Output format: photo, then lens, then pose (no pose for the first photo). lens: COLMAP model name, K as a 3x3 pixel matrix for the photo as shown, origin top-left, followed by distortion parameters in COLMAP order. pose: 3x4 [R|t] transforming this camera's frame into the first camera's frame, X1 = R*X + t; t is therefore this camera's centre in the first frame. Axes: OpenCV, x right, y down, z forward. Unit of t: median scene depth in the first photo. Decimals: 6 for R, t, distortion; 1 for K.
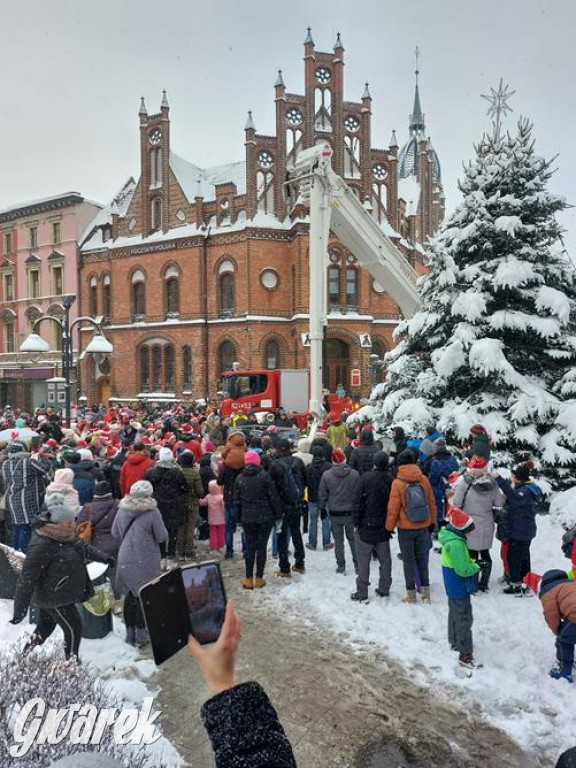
lens RADIAL K [[537.4, 0, 299.1], [0, 537.4, 388.0], [0, 0, 1]] dist [0.102739, -0.086661]
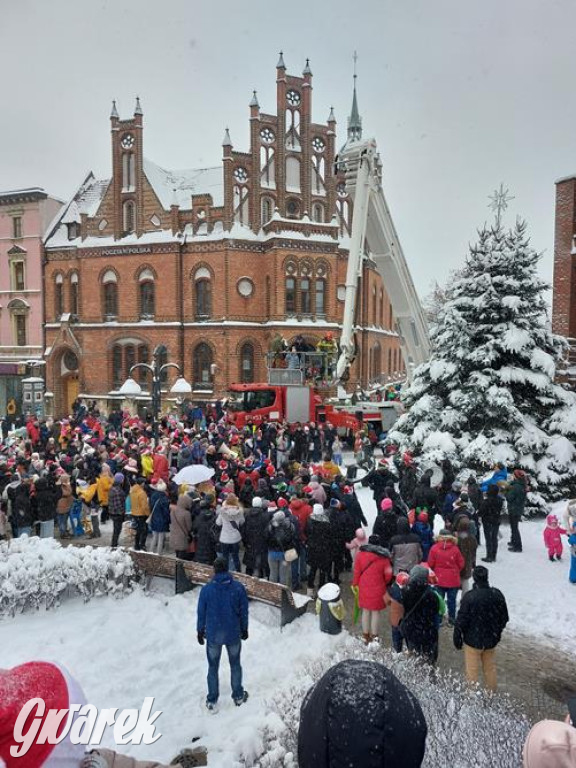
lens RADIAL K [[534.4, 0, 296.5], [0, 534.4, 382.2], [0, 0, 1]] dist [0.108000, -0.088602]
pose [[0.987792, -0.001483, 0.155771, -0.117720], [-0.004602, 0.999241, 0.038694, -0.052569], [-0.155710, -0.038938, 0.987035, -0.079248]]
